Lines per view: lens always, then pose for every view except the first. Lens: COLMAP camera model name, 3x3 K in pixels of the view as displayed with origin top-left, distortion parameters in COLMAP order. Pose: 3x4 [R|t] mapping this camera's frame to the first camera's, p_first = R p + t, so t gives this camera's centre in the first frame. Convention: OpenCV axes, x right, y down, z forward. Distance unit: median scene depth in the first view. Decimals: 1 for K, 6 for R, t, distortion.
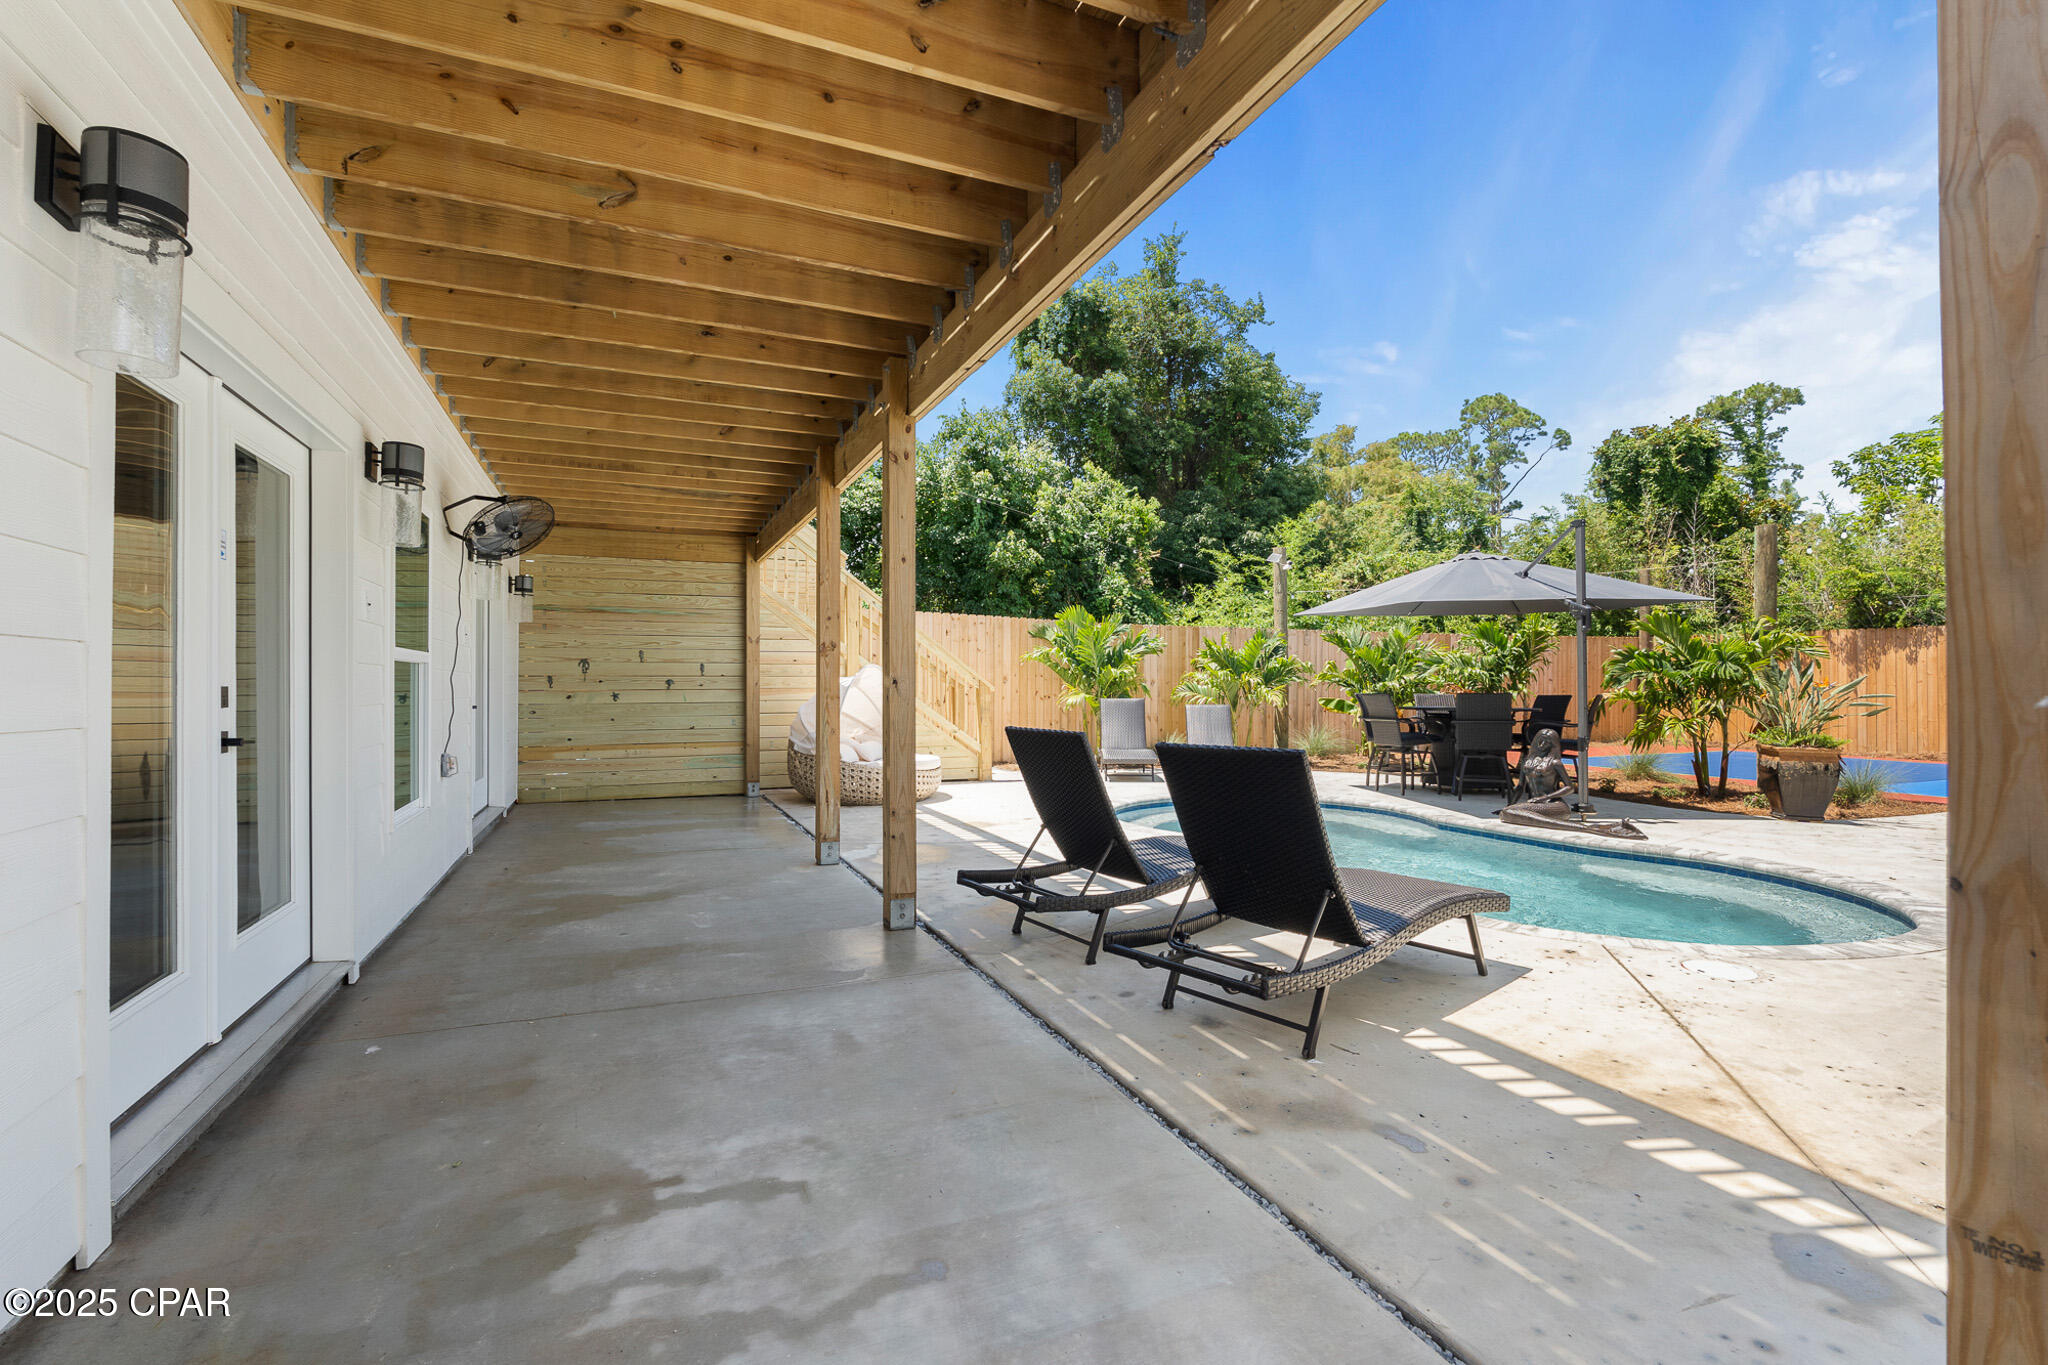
lens RADIAL K [[920.3, 0, 1015.7], [0, 920.3, 668.2], [0, 0, 1]] dist [0.000042, 0.000728]
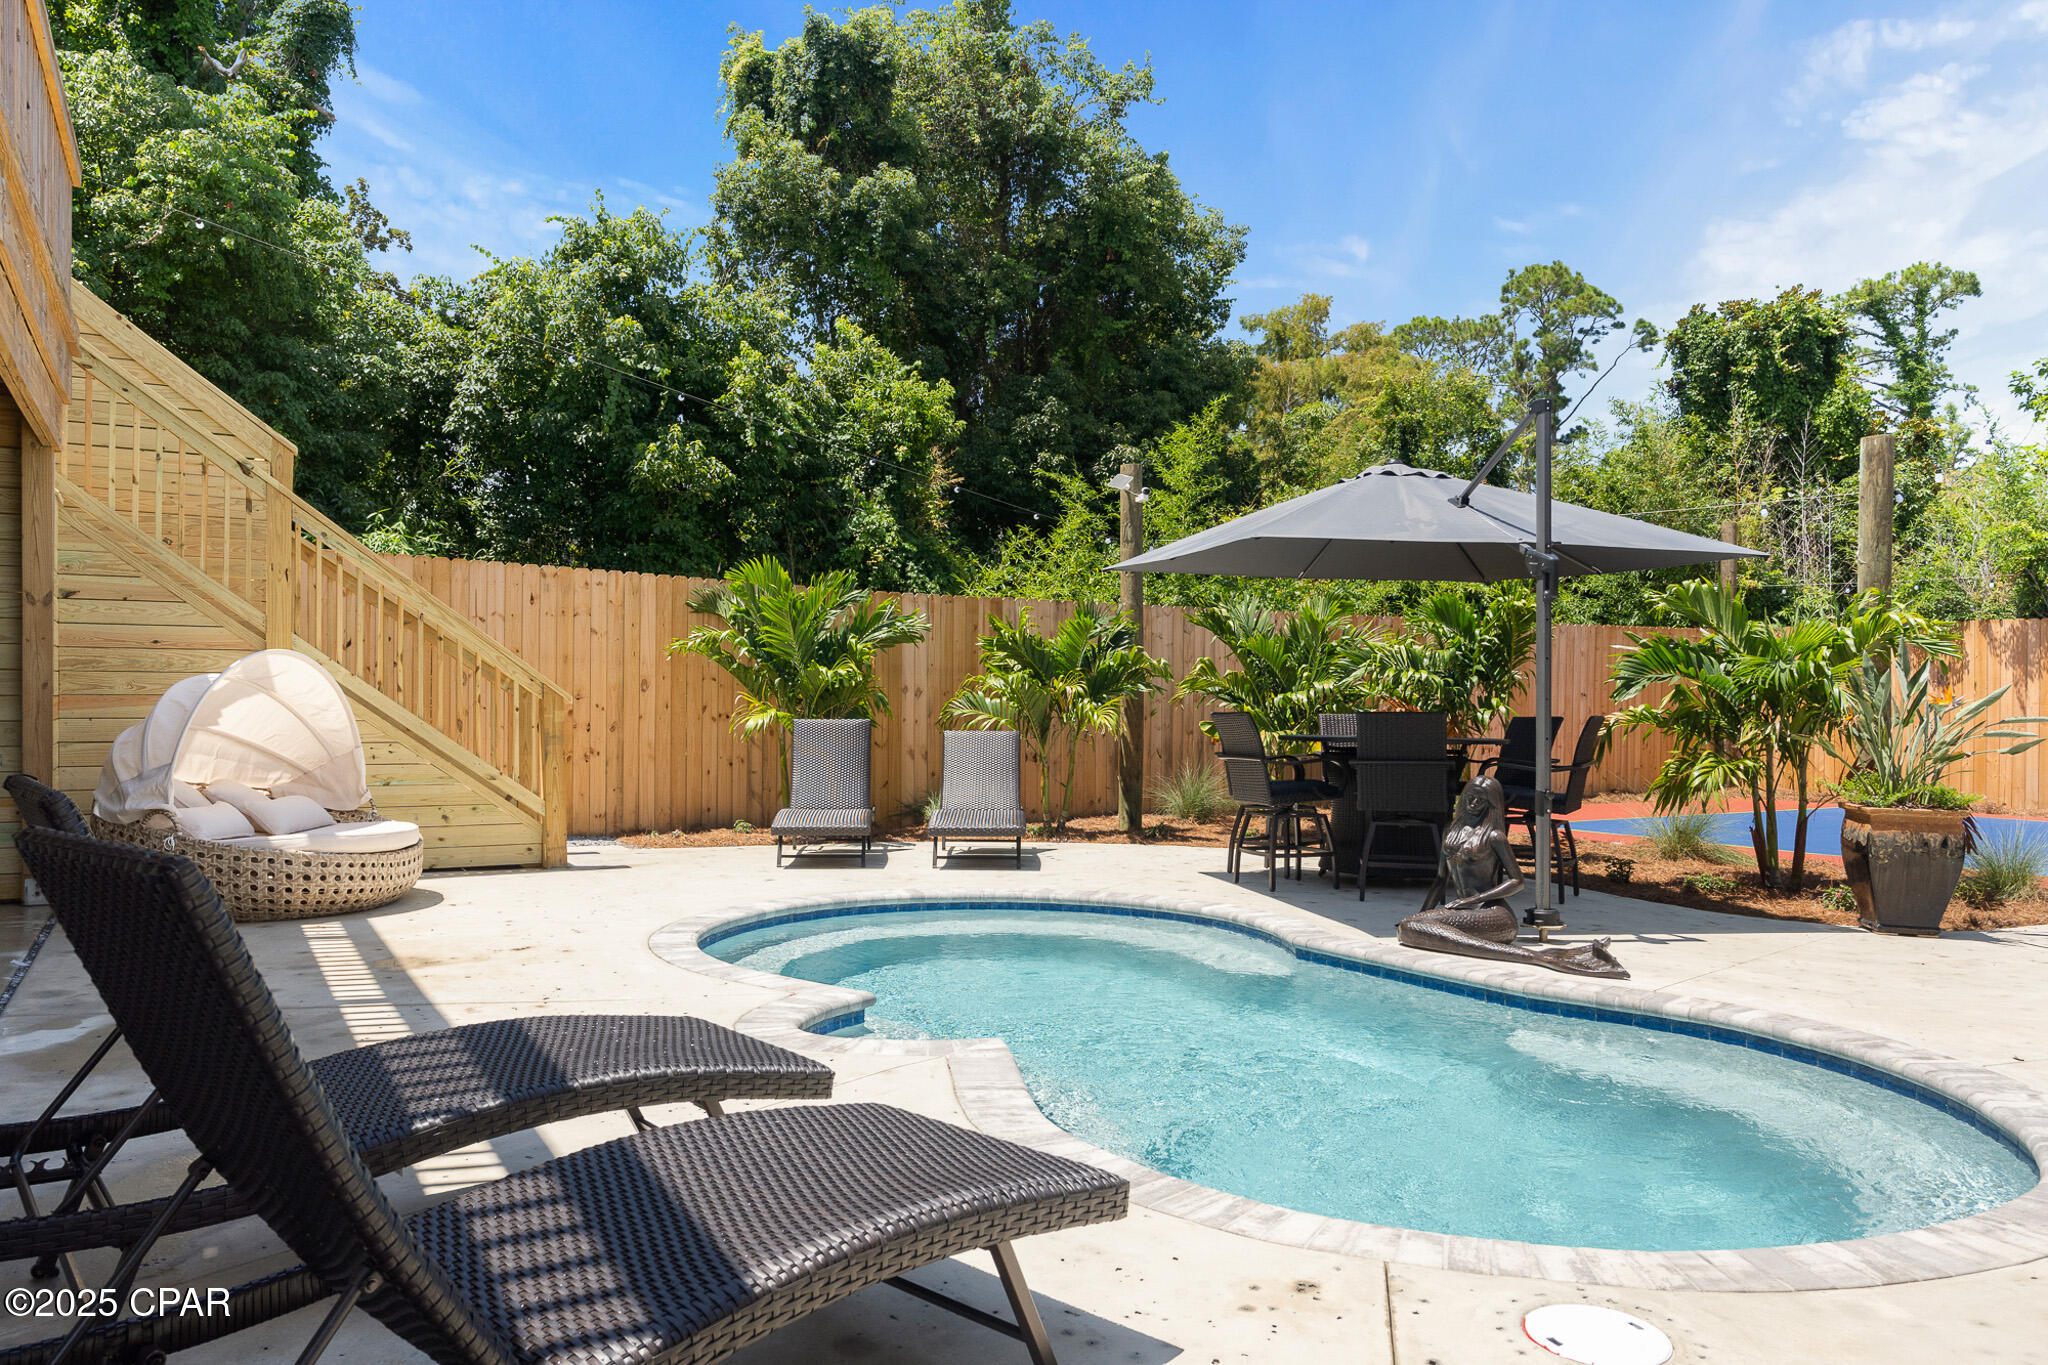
lens RADIAL K [[1432.0, 0, 1026.7], [0, 1432.0, 695.9], [0, 0, 1]] dist [0.011478, -0.001809]
pose [[0.992507, 0.007372, 0.121968, 0.100443], [-0.009154, 0.999859, 0.014061, 0.004104], [-0.121847, -0.015072, 0.992434, 0.088479]]
